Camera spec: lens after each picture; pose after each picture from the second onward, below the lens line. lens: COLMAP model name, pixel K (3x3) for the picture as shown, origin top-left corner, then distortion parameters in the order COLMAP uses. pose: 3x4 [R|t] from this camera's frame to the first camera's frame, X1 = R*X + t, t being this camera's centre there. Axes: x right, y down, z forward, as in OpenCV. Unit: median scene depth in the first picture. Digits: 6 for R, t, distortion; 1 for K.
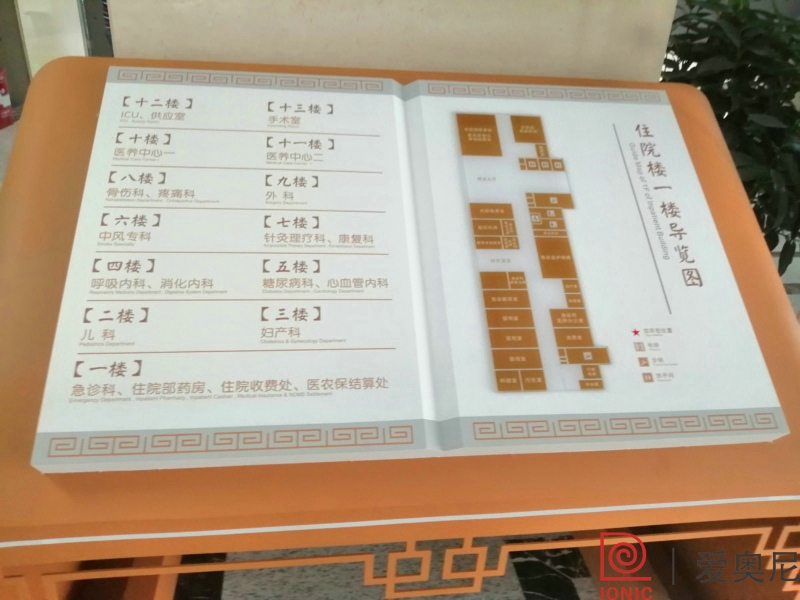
lens RADIAL K [[634.4, 0, 396.3], [0, 634.4, 304.0], [0, 0, 1]] dist [0.007008, -0.020103]
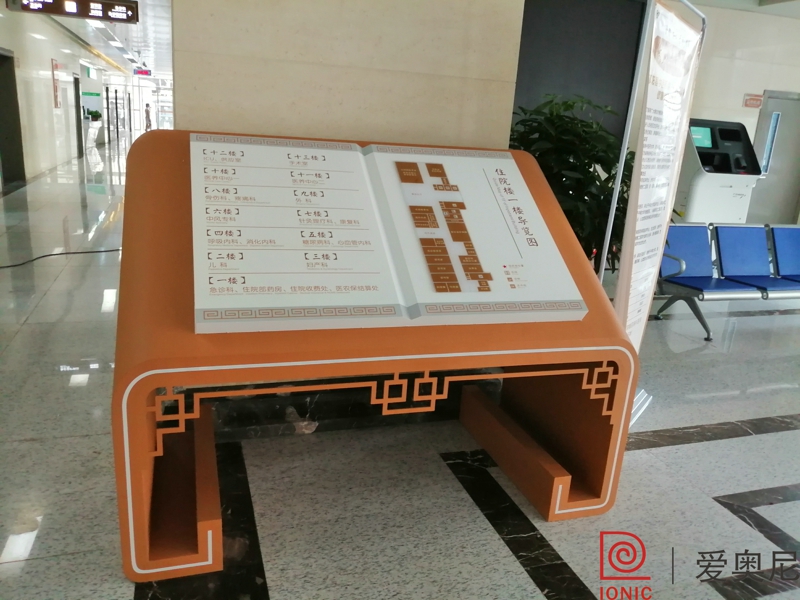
lens RADIAL K [[634.4, 0, 403.0], [0, 634.4, 299.5], [0, 0, 1]] dist [0.007008, -0.020103]
pose [[0.982656, -0.039989, 0.181077, -0.246730], [0.072075, 0.982060, -0.174251, 0.430300], [-0.170861, 0.184280, 0.967909, -0.704545]]
